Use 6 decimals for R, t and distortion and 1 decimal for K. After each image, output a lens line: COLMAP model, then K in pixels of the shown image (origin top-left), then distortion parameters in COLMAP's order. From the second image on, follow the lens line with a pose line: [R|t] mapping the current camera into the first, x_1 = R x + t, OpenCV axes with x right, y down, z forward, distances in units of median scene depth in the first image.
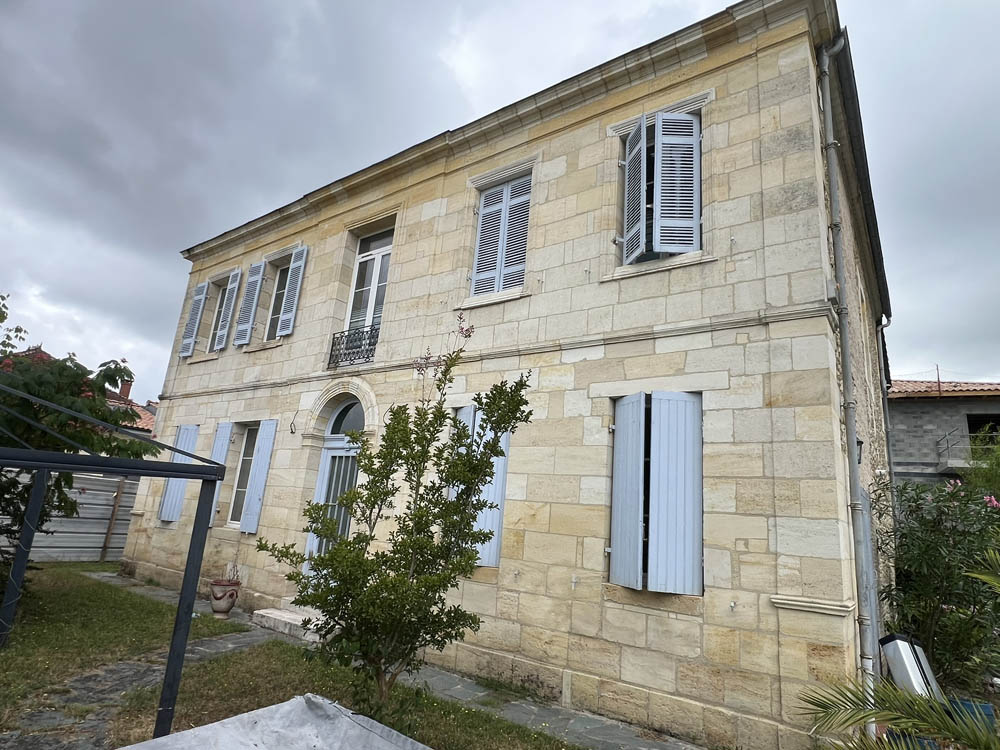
lens RADIAL K [[571.4, 0, 498.3], [0, 571.4, 374.7], [0, 0, 1]] dist [0.002994, 0.005266]
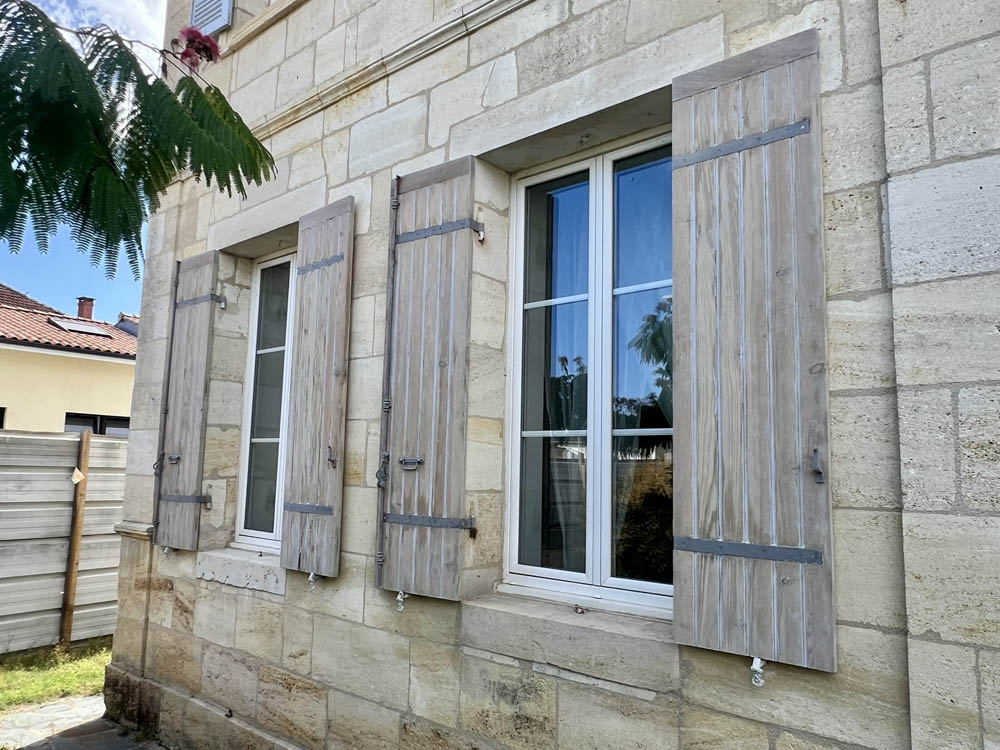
lens RADIAL K [[708.4, 0, 503.8], [0, 708.4, 376.9], [0, 0, 1]] dist [-0.009963, -0.003663]
pose [[0.995777, -0.072461, -0.056369, -0.753000], [0.078731, 0.989840, 0.118401, 0.238593], [0.047217, -0.122339, 0.991365, 1.195059]]
